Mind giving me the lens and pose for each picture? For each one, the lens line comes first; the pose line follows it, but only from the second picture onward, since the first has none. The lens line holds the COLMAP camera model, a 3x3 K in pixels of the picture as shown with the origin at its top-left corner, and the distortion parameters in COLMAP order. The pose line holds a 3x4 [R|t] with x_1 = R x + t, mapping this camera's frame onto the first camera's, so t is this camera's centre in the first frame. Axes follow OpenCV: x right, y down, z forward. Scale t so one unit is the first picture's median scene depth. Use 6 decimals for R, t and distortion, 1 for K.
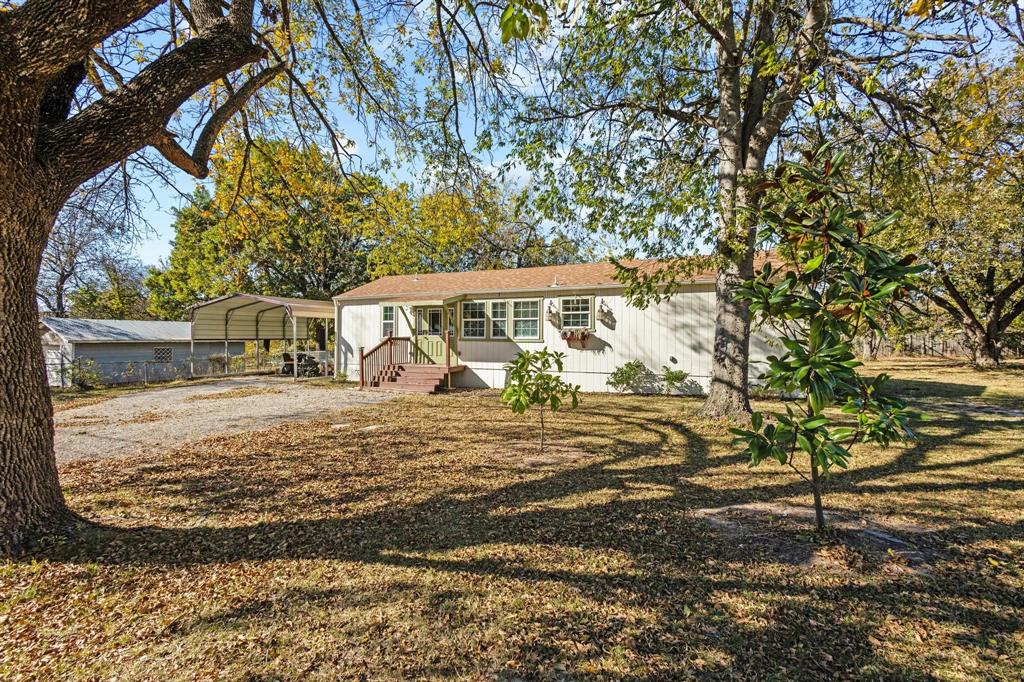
lens RADIAL K [[469.4, 0, 512.9], [0, 469.4, 339.6], [0, 0, 1]] dist [0.003149, 0.001358]
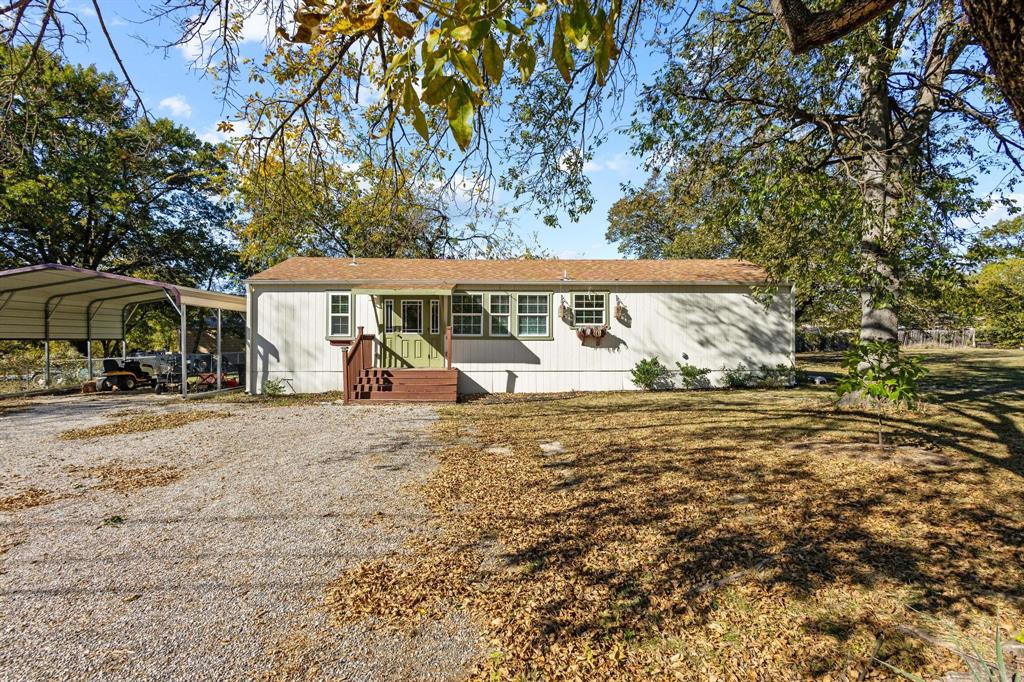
lens RADIAL K [[469.4, 0, 512.0], [0, 469.4, 340.6], [0, 0, 1]] dist [0.003149, 0.001358]
pose [[0.891947, -0.003166, 0.452129, -0.420155], [0.003999, 0.999992, -0.000887, 0.007111], [-0.452122, 0.002599, 0.891952, 0.206215]]
